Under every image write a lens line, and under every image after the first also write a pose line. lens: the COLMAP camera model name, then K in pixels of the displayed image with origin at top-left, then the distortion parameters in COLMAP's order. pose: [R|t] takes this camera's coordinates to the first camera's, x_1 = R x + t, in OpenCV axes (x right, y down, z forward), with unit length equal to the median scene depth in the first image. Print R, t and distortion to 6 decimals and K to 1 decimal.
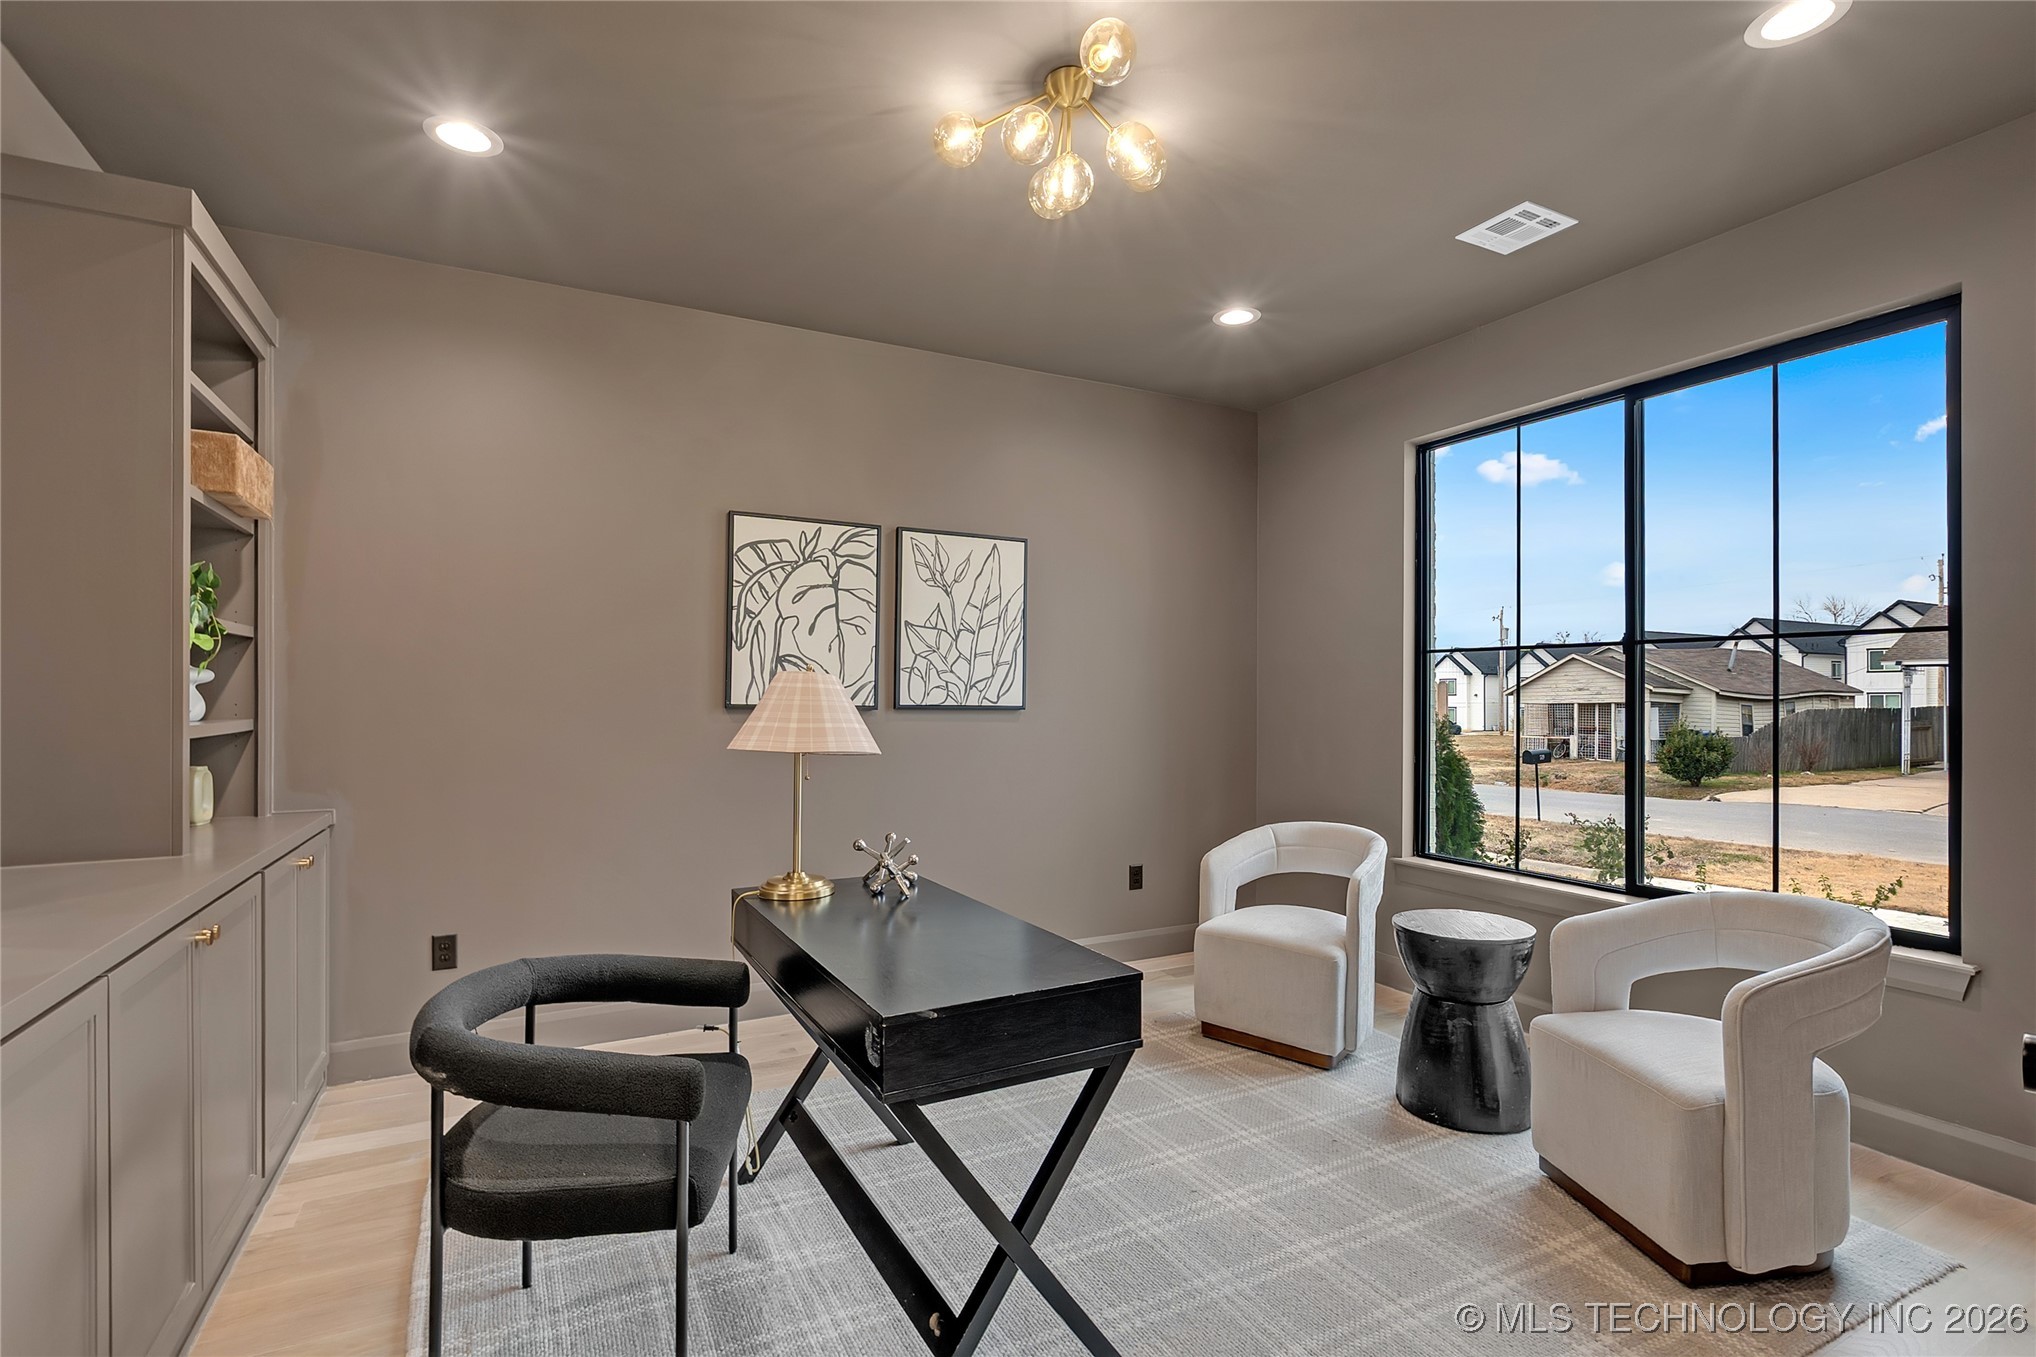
lens RADIAL K [[945.6, 0, 1029.4], [0, 945.6, 690.5], [0, 0, 1]] dist [-0.010958, 0.004337]
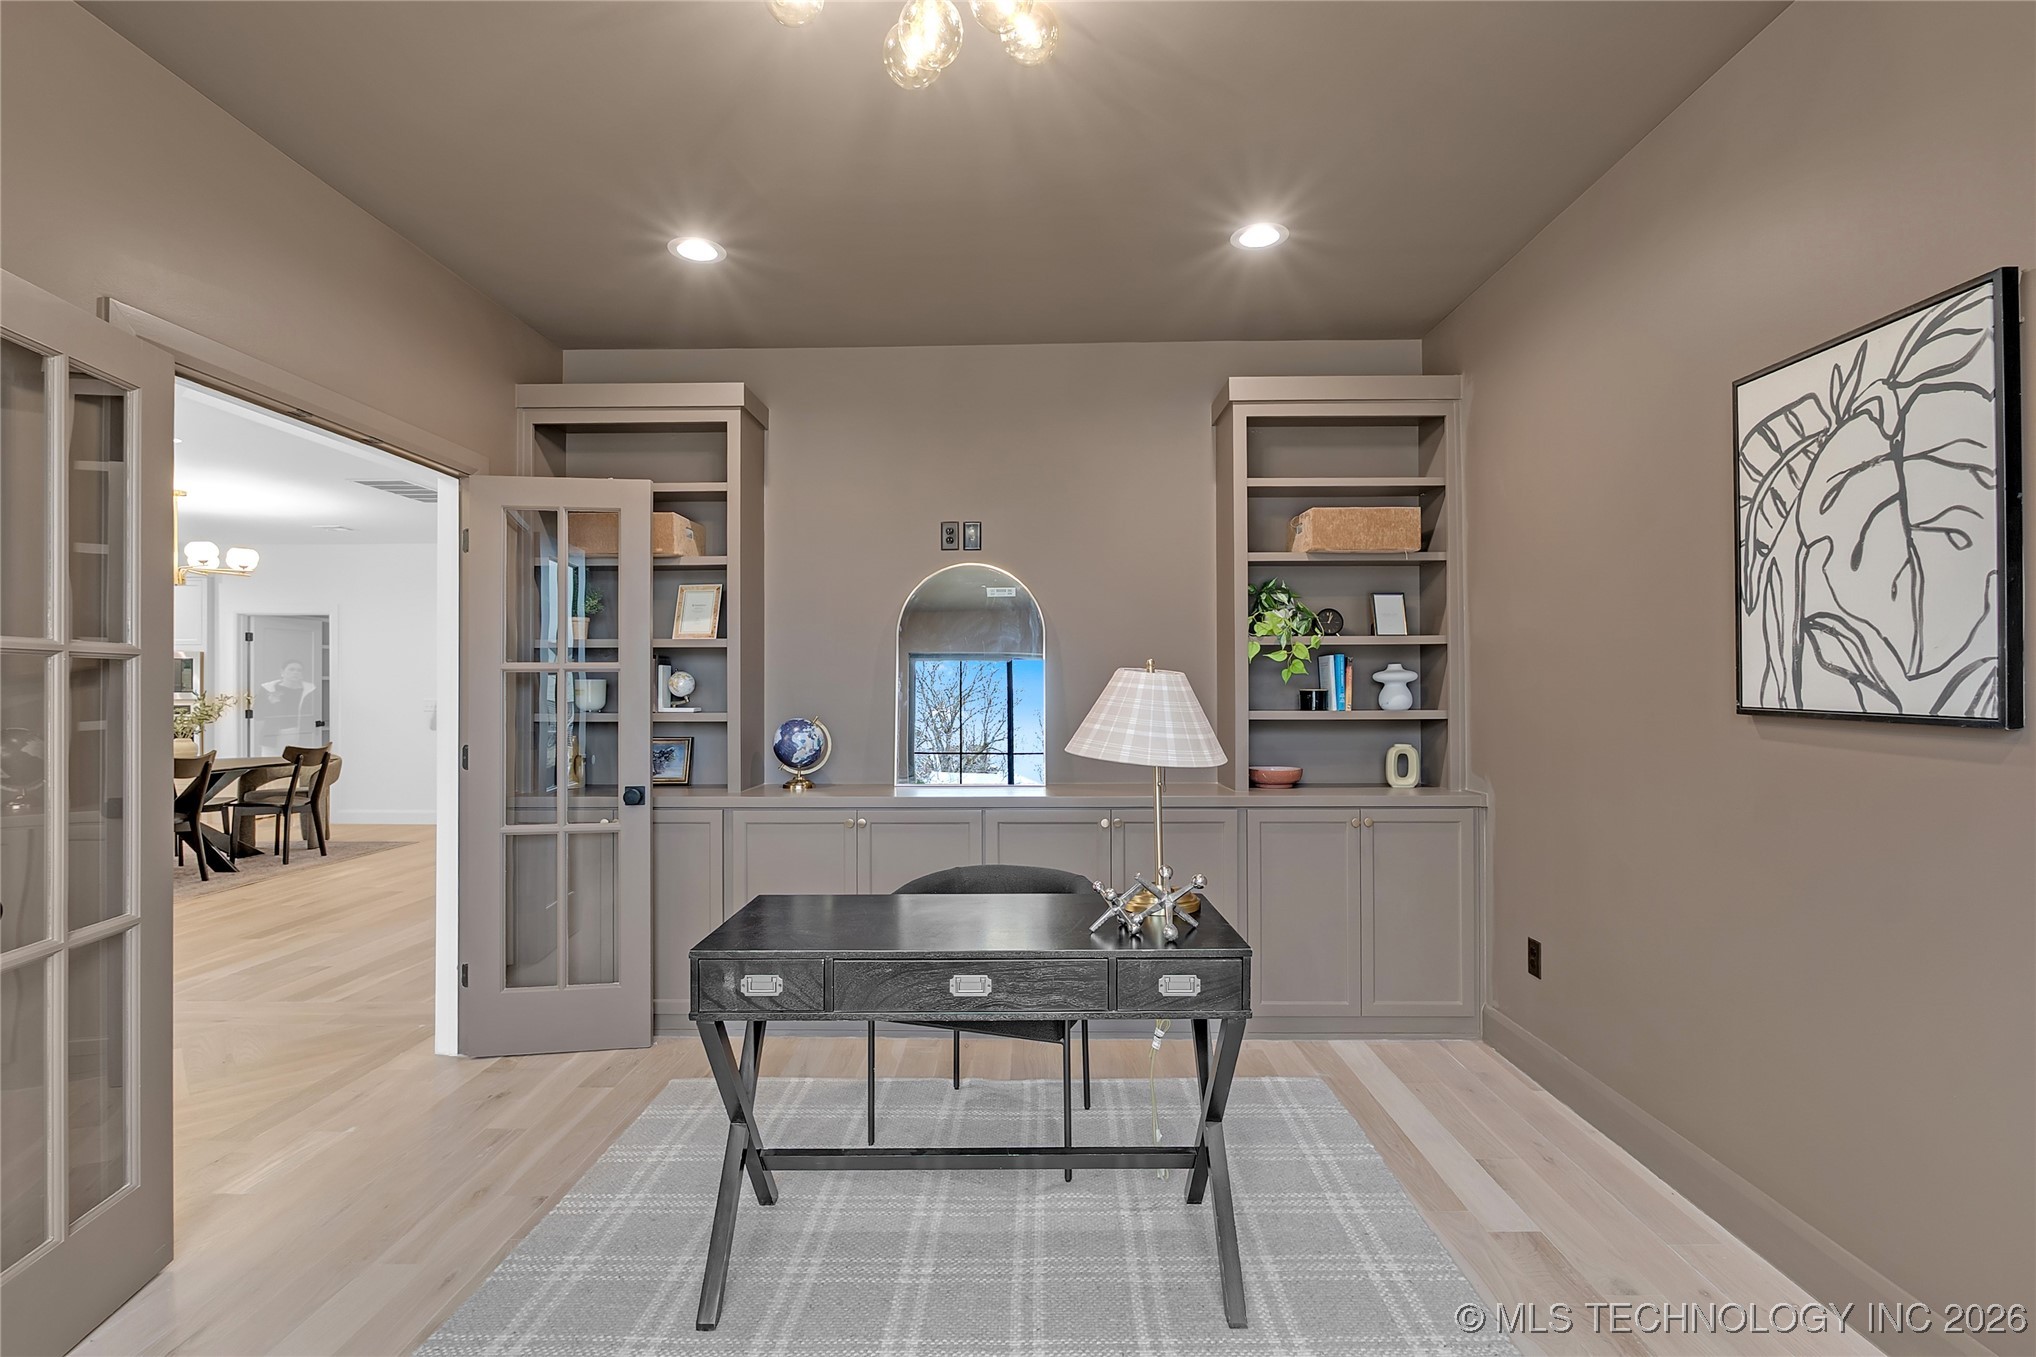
lens RADIAL K [[945.6, 0, 1029.7], [0, 945.6, 683.6], [0, 0, 1]] dist [-0.010958, 0.004337]
pose [[-0.475904, 0.002325, -0.879494, 0.407067], [0.019256, 0.999784, -0.007776, -0.003961], [0.879287, -0.020636, -0.475846, 0.867715]]
